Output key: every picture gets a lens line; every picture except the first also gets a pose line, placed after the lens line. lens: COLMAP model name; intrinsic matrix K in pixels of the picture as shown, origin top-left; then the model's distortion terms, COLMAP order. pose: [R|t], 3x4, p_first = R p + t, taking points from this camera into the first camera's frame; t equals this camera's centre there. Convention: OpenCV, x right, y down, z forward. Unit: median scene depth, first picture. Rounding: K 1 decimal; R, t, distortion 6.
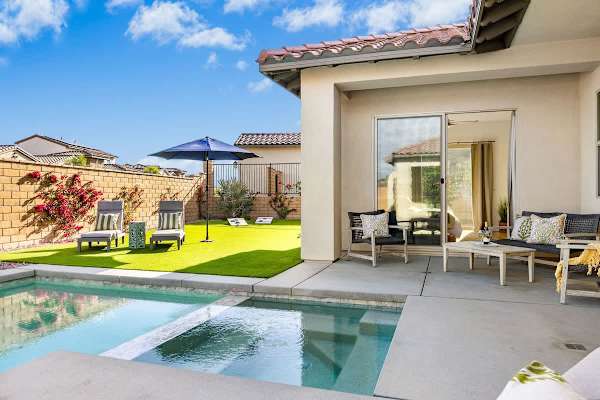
lens RADIAL K [[483.2, 0, 300.0], [0, 483.2, 200.0], [0, 0, 1]] dist [-0.000084, -0.000498]
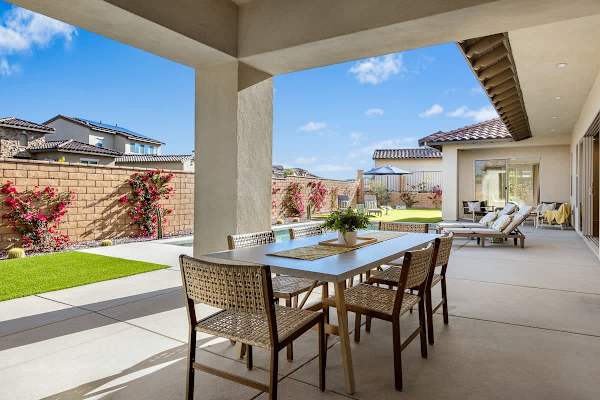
lens RADIAL K [[402.8, 0, 299.7], [0, 402.8, 189.8], [0, 0, 1]] dist [-0.001231, -0.000240]
pose [[0.969536, 0.009727, -0.244757, -0.141726], [-0.012613, 0.999868, -0.010227, -0.000245], [0.244626, 0.013003, 0.969530, -0.830978]]
